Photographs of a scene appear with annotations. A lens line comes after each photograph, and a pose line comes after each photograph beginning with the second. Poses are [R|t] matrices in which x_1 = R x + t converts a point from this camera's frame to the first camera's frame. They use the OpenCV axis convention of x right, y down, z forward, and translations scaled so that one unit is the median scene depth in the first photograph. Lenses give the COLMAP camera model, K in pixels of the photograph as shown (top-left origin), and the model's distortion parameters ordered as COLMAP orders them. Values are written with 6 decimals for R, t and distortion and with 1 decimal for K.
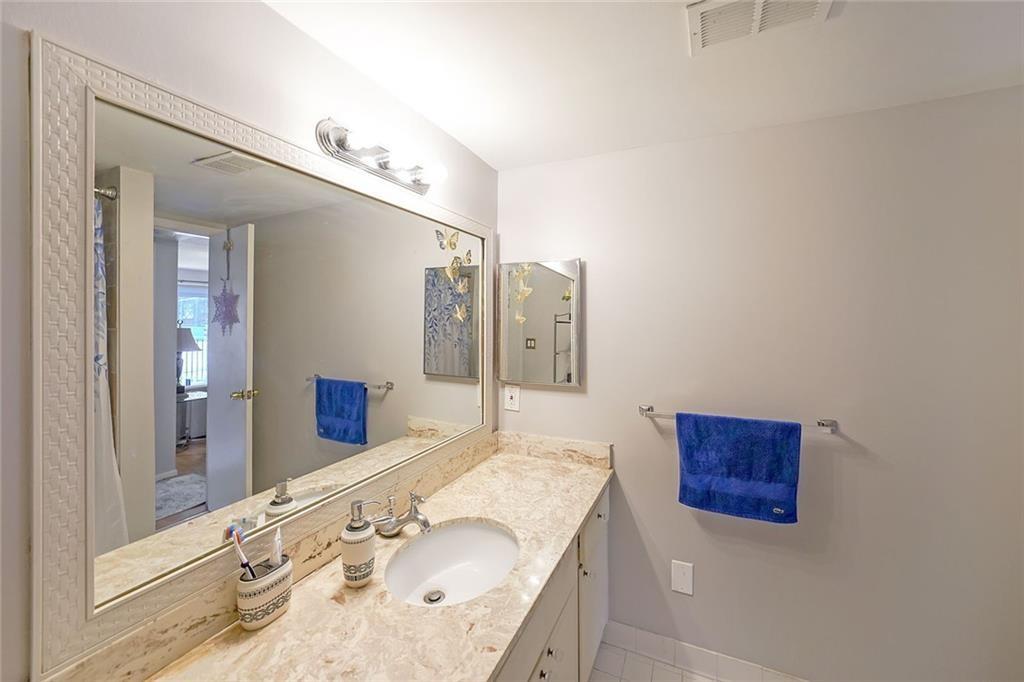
lens RADIAL K [[418.6, 0, 524.8], [0, 418.6, 319.8], [0, 0, 1]] dist [-0.000905, -0.000065]
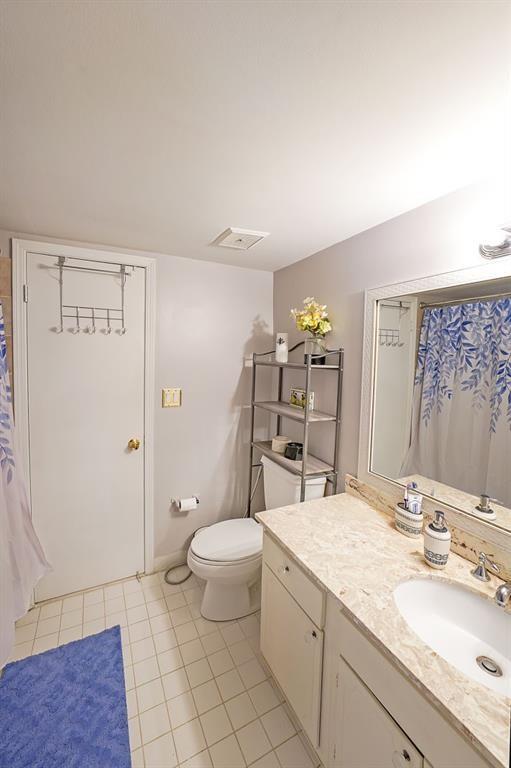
lens RADIAL K [[314.0, 0, 256.3], [0, 314.0, 380.0], [0, 0, 1]] dist [-0.000905, -0.000065]
pose [[-0.622087, 0.049946, -0.781354, 0.966636], [-0.027162, 0.995986, 0.085290, -0.112559], [0.782477, 0.074281, -0.618233, 1.344176]]
